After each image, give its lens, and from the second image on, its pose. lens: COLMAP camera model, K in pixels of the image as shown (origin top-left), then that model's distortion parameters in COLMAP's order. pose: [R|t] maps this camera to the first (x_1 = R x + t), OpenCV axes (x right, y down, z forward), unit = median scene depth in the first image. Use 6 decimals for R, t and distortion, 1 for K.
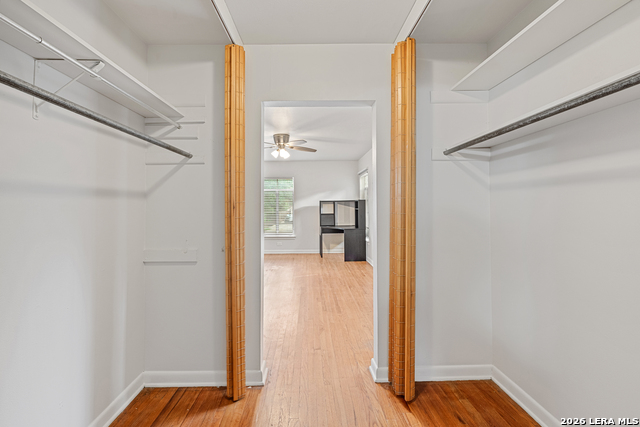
lens RADIAL K [[256.9, 0, 320.0], [0, 256.9, 213.5], [0, 0, 1]] dist [0.000200, 0.000003]
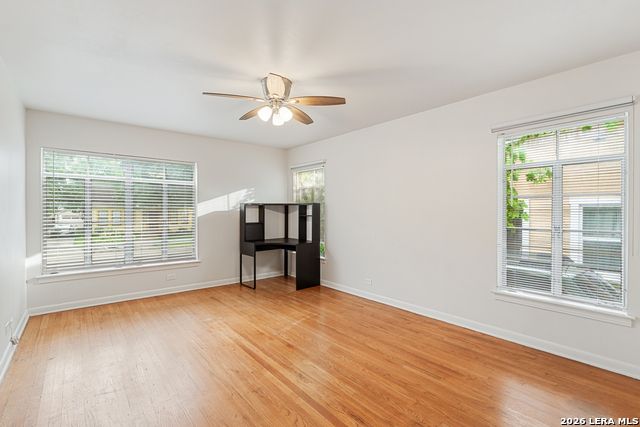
lens RADIAL K [[293.7, 0, 320.0], [0, 293.7, 213.5], [0, 0, 1]] dist [-0.000687, -0.000131]
pose [[0.795451, 0.004527, 0.606001, -0.298907], [0.014854, 0.999526, -0.026963, 0.000116], [-0.605836, 0.030449, 0.795007, 0.285133]]
